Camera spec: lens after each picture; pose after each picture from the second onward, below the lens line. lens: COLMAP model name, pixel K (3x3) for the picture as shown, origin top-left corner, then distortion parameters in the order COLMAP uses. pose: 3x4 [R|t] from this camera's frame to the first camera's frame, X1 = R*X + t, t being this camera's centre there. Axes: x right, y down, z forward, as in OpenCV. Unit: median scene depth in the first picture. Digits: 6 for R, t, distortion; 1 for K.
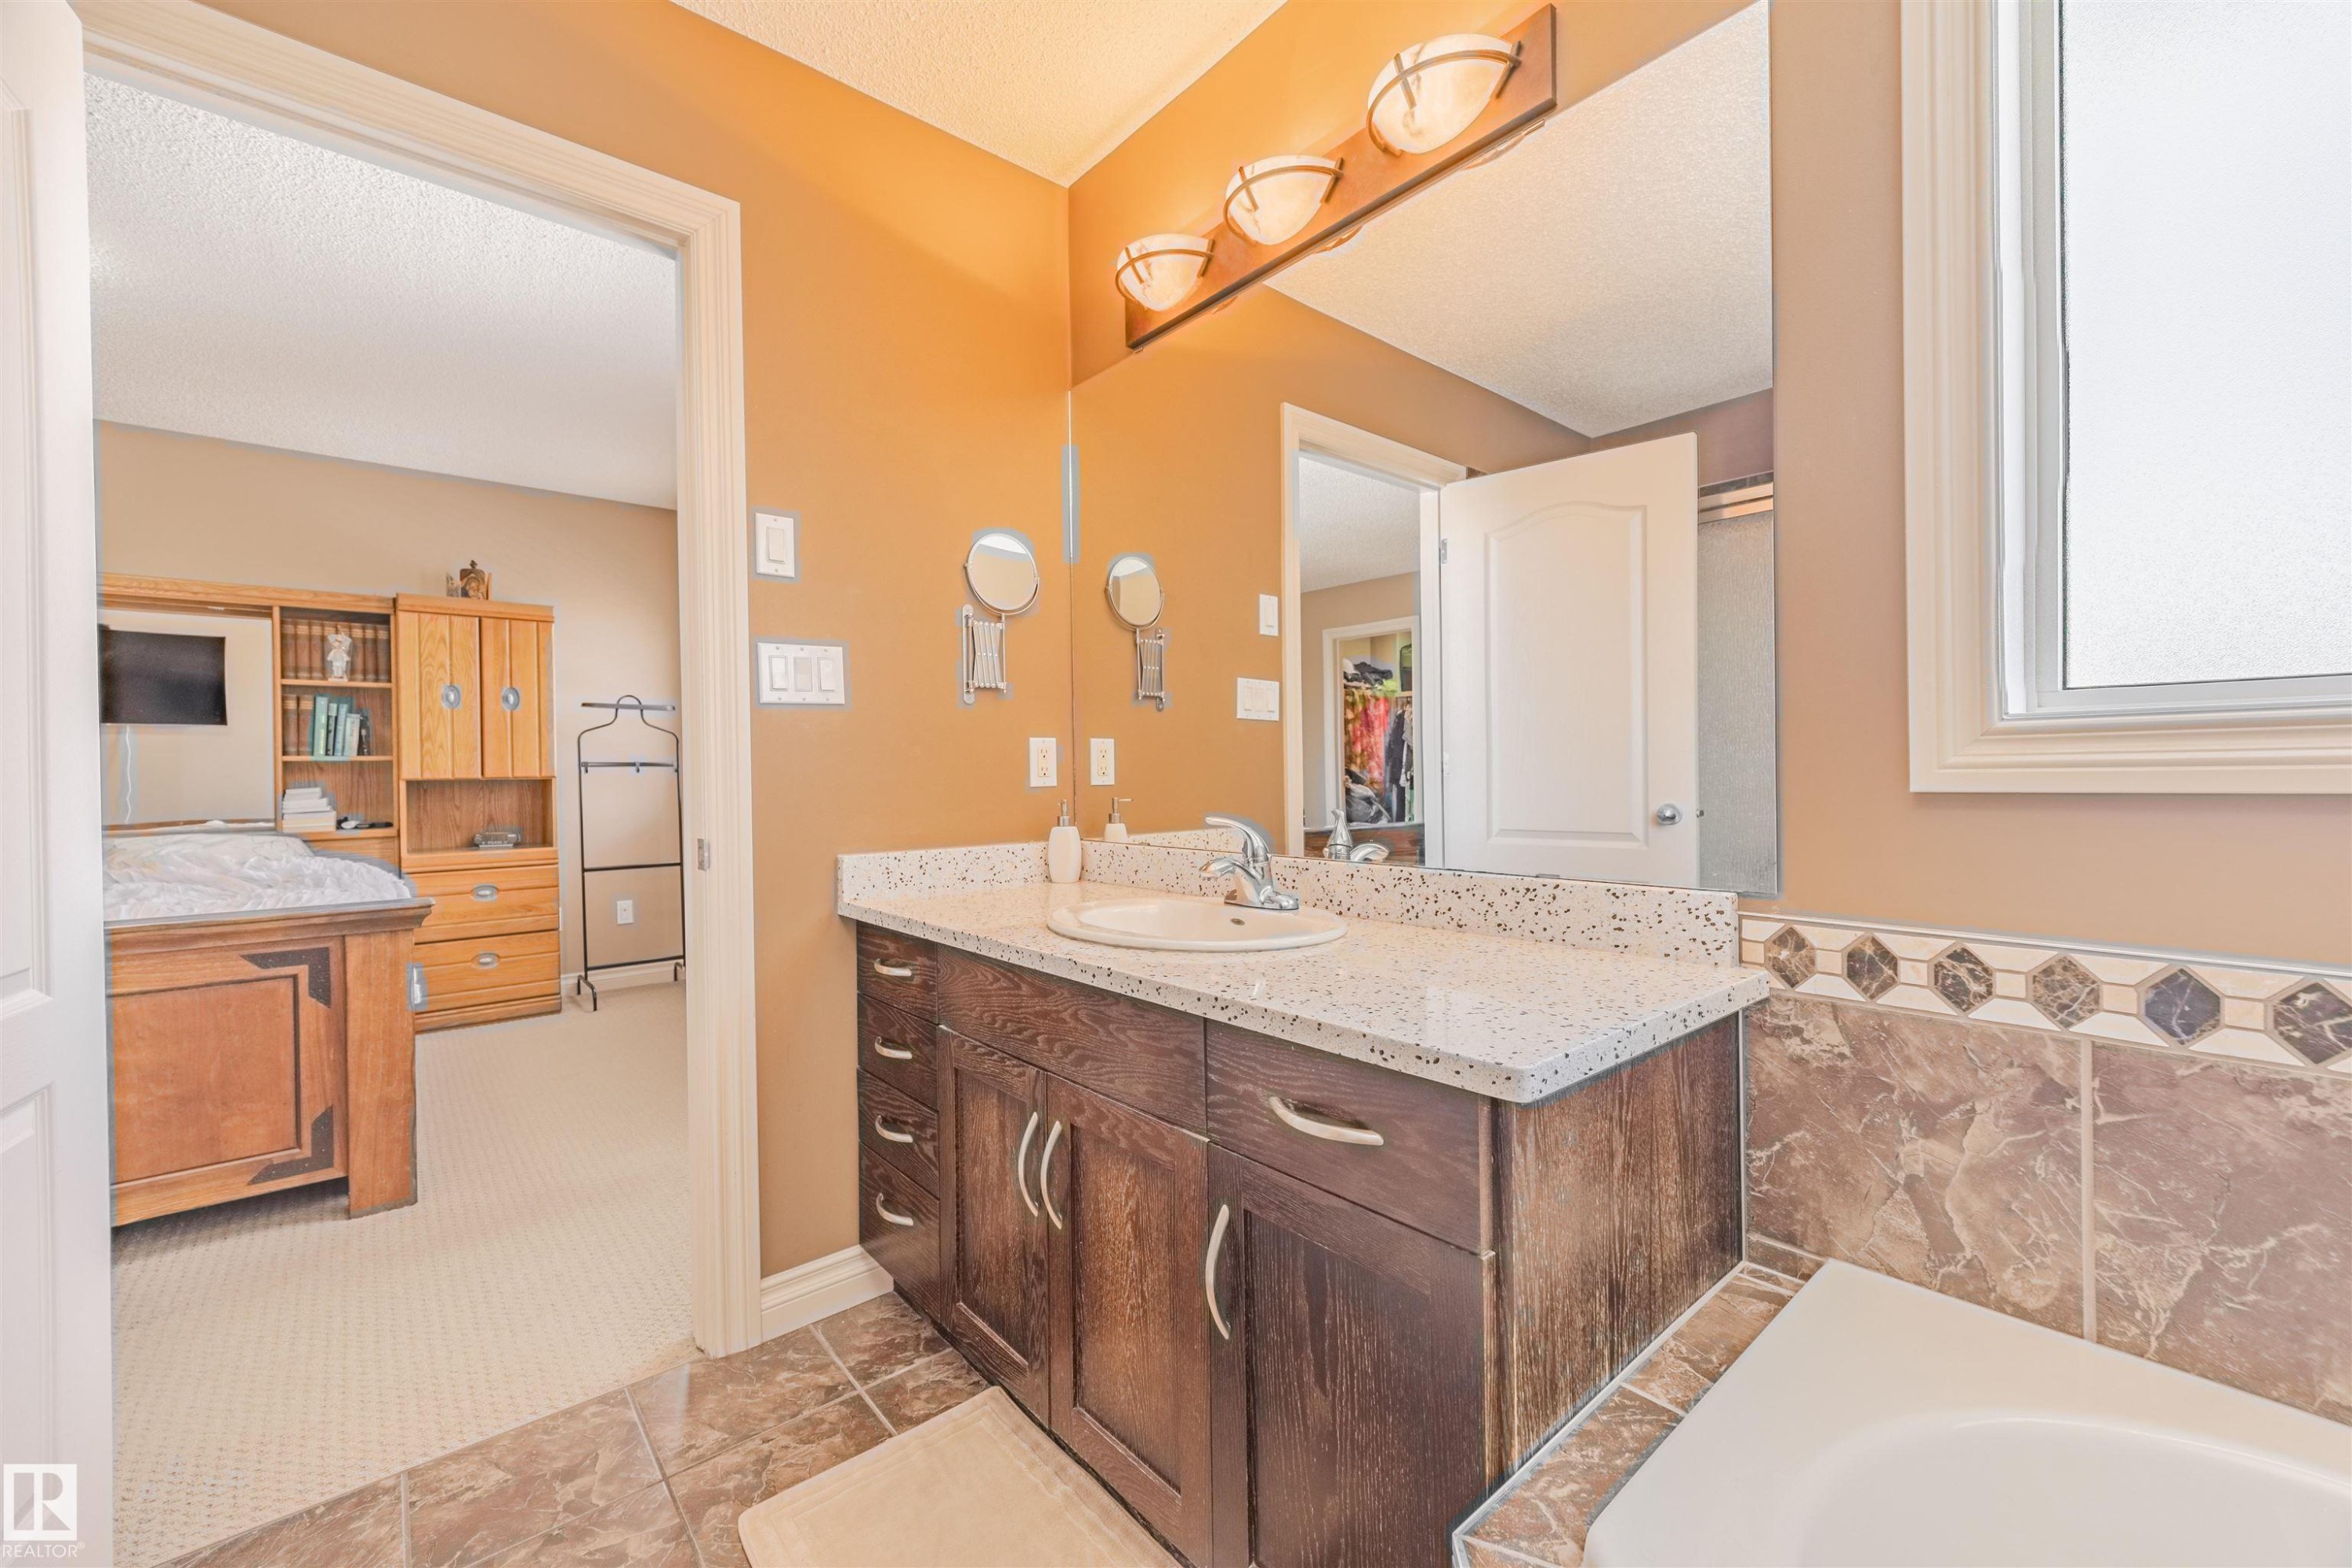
lens RADIAL K [[942.0, 0, 1188.9], [0, 942.0, 778.5], [0, 0, 1]] dist [0.013842, -0.000114]
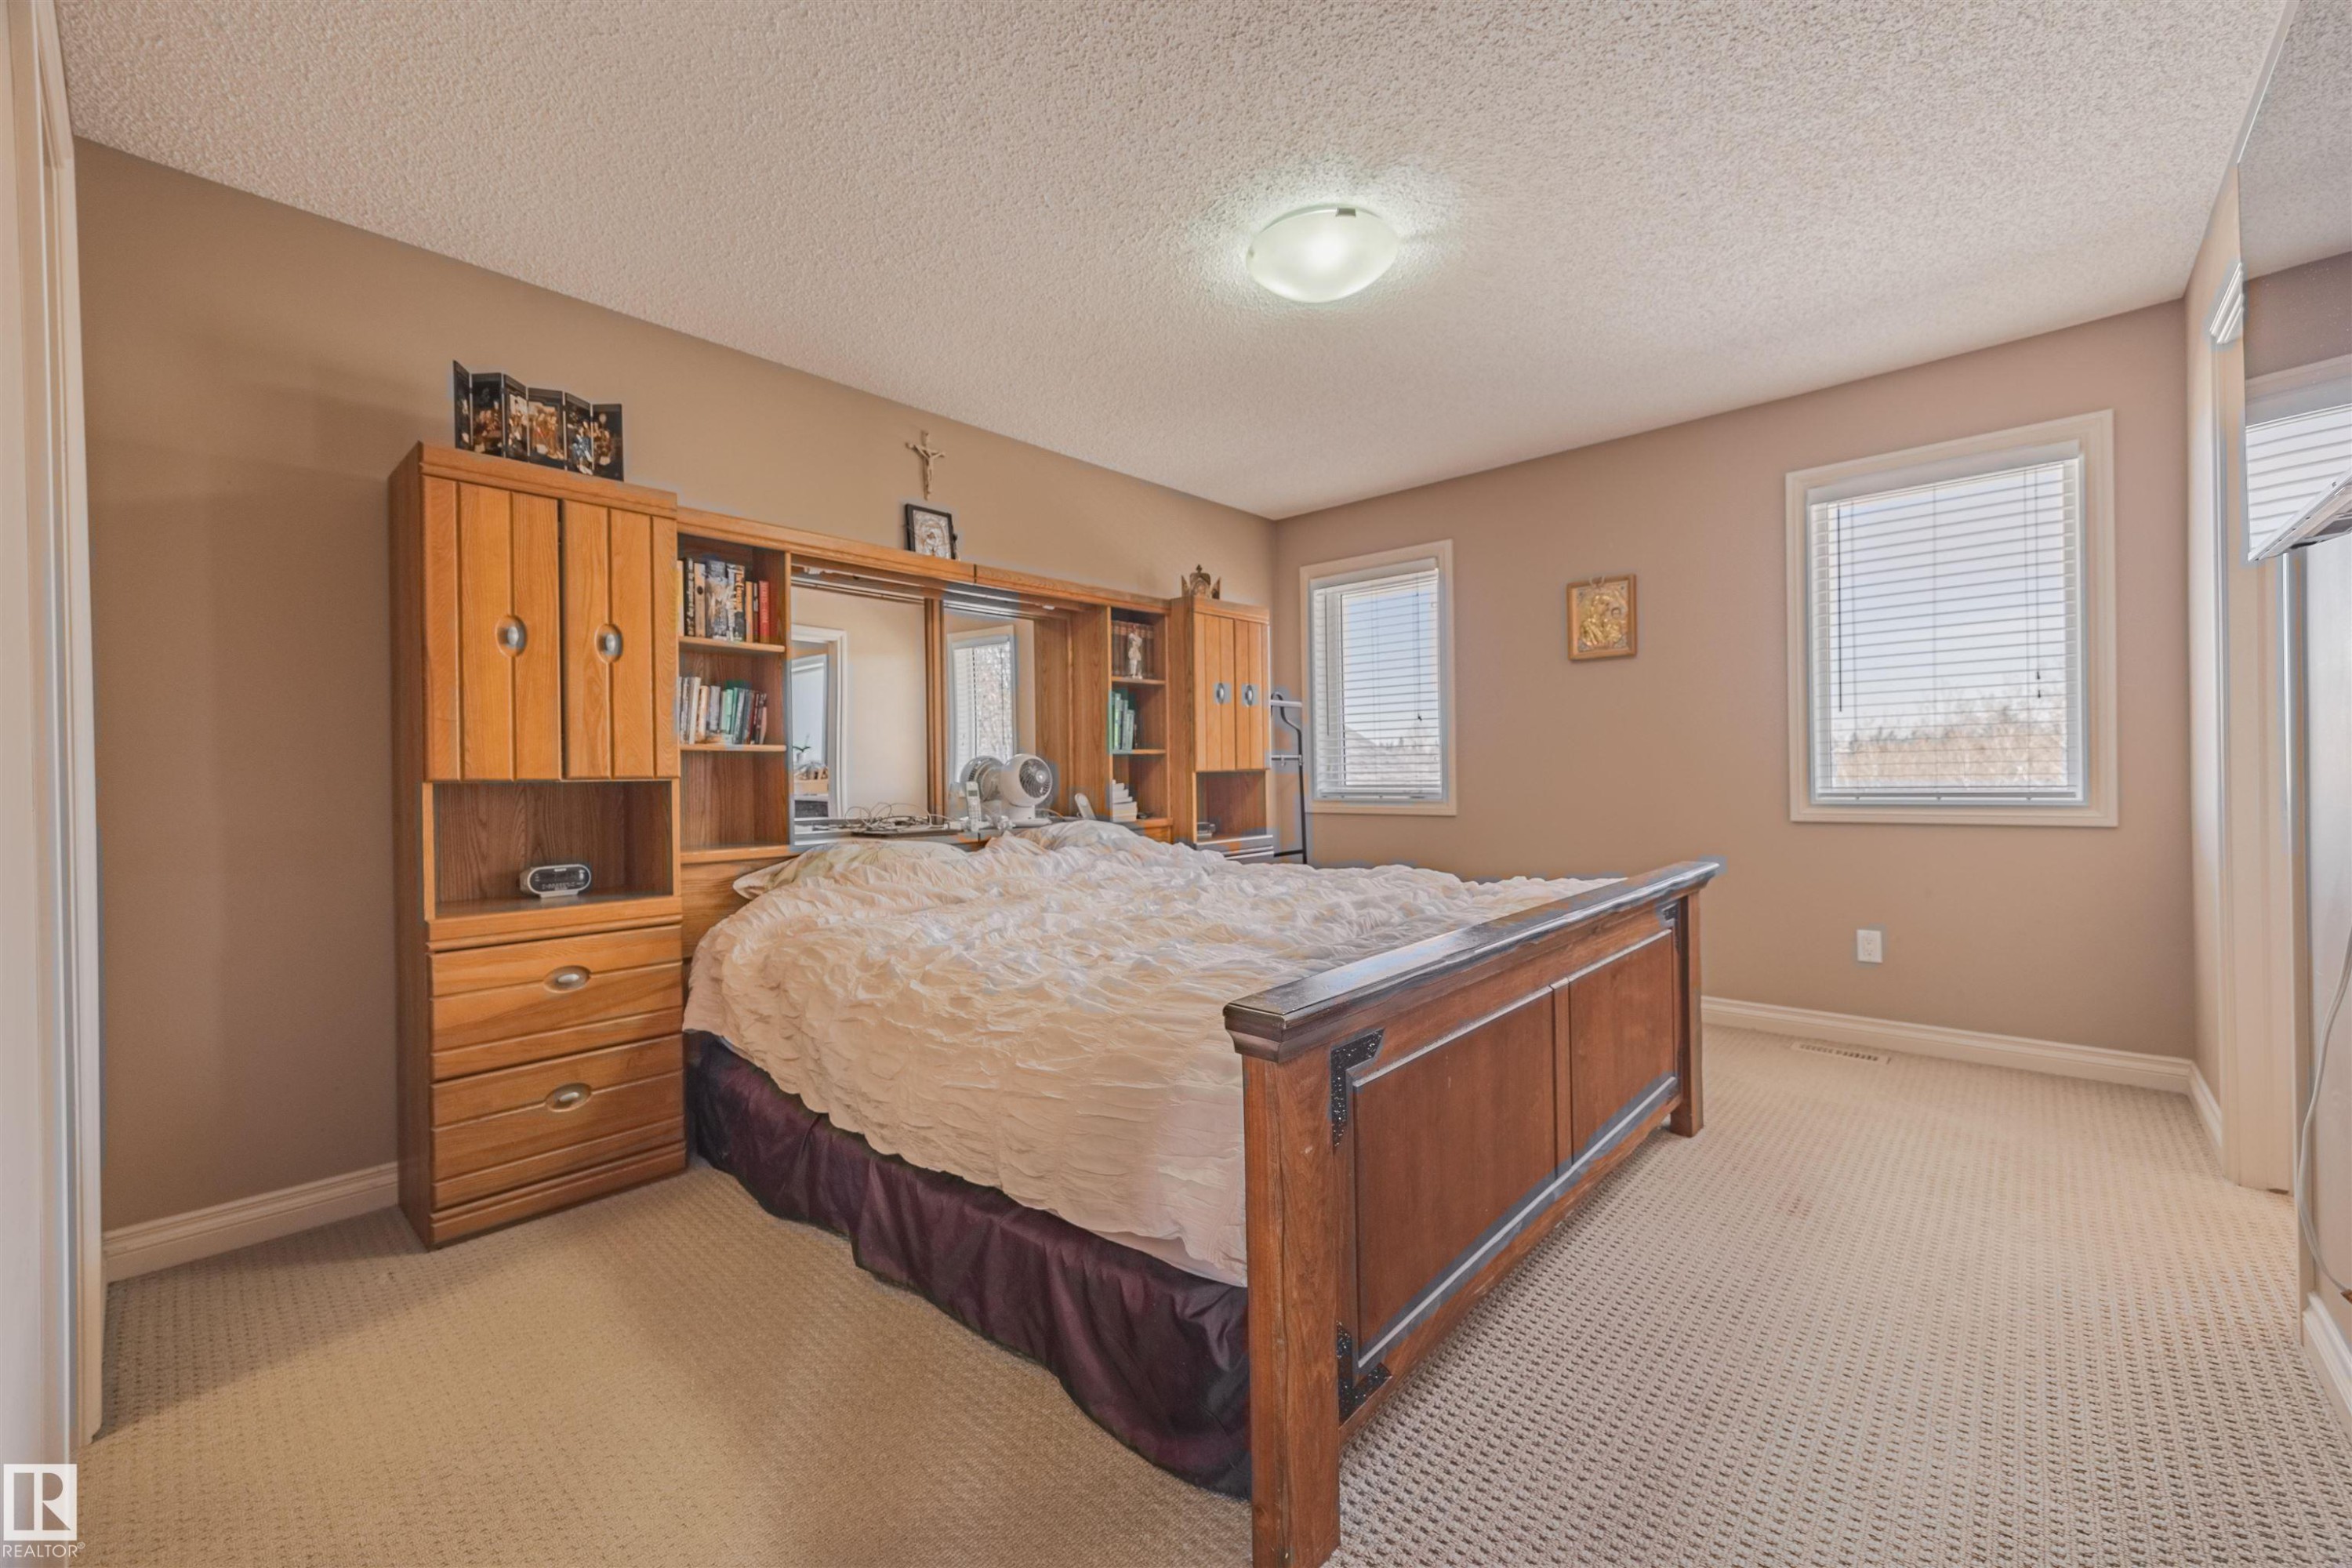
lens RADIAL K [[942.0, 0, 1188.9], [0, 942.0, 778.5], [0, 0, 1]] dist [0.013842, -0.000114]
pose [[0.993210, -0.008754, 0.116002, -0.923081], [0.008496, 0.999960, 0.002716, 0.005293], [-0.116022, -0.001712, 0.993245, -0.032310]]
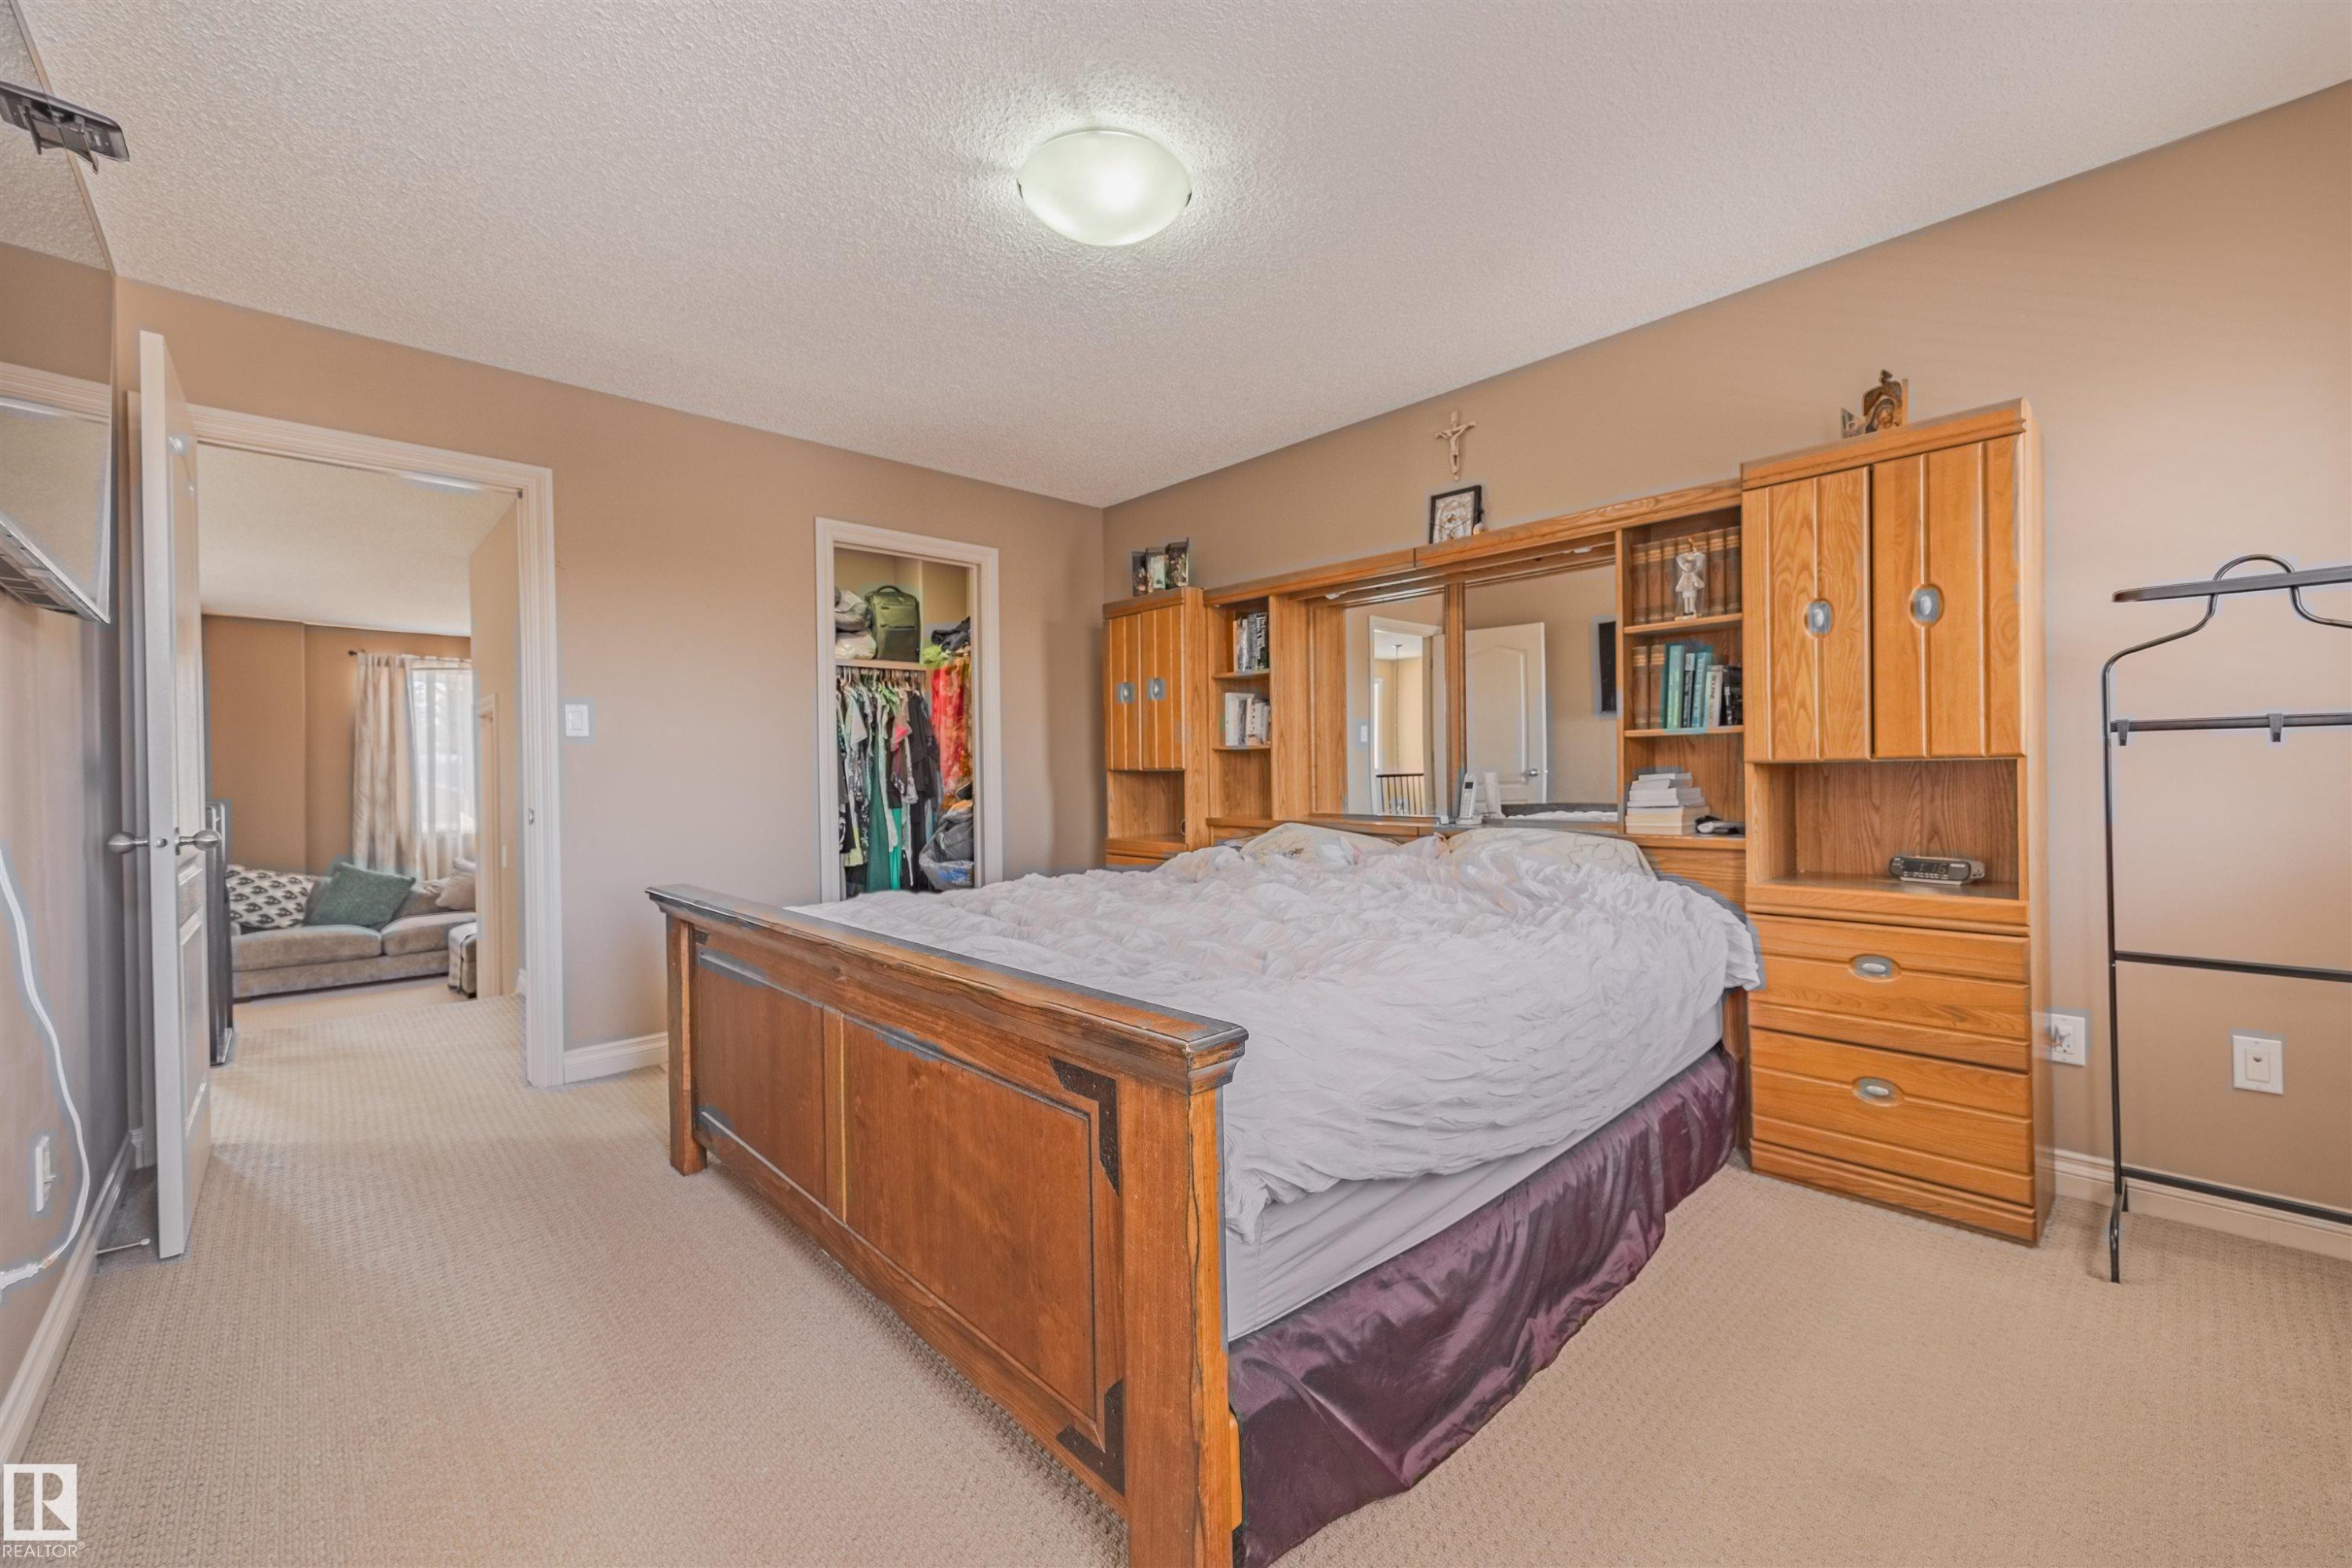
lens RADIAL K [[942.0, 0, 1188.9], [0, 942.0, 778.5], [0, 0, 1]] dist [0.013842, -0.000114]
pose [[0.039681, 0.016004, -0.999084, -0.213619], [0.009291, 0.999823, 0.016385, -0.001389], [0.999169, -0.009933, 0.039525, 0.590122]]
